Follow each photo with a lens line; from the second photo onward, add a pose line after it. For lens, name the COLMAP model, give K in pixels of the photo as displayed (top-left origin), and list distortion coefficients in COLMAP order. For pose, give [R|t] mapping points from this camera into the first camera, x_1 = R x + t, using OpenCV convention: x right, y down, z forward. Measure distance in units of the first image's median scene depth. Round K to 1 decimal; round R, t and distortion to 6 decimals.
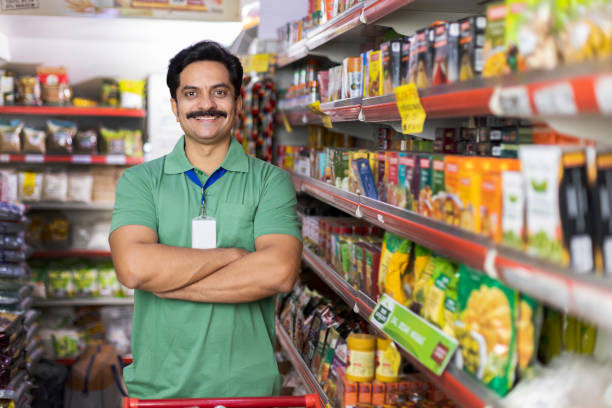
lens RADIAL K [[908.4, 0, 306.0], [0, 908.4, 204.0], [0, 0, 1]] dist [0.000353, -0.056298]
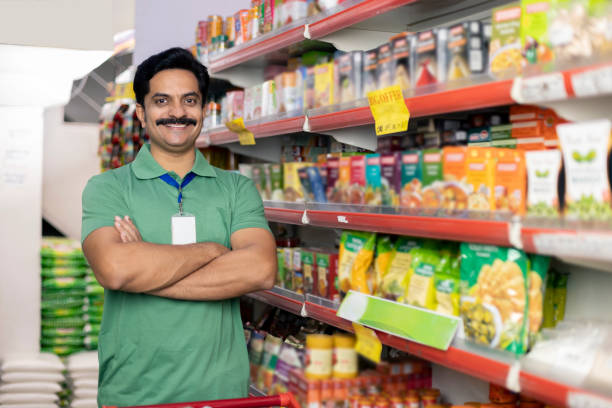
lens RADIAL K [[908.4, 0, 306.0], [0, 908.4, 204.0], [0, 0, 1]] dist [0.000353, -0.056298]
pose [[0.970924, -0.018118, 0.238701, -0.201302], [0.031437, 0.998147, -0.052108, 0.049628], [-0.237314, 0.058097, 0.969694, -0.013380]]
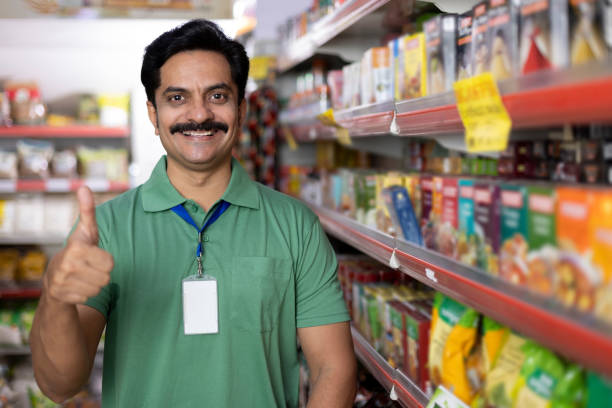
lens RADIAL K [[908.4, 0, 306.0], [0, 908.4, 204.0], [0, 0, 1]] dist [0.000353, -0.056298]
pose [[0.999665, -0.025231, -0.005711, -0.006750], [0.025143, 0.999570, -0.015071, -0.028497], [0.006089, 0.014923, 0.999870, 0.298484]]
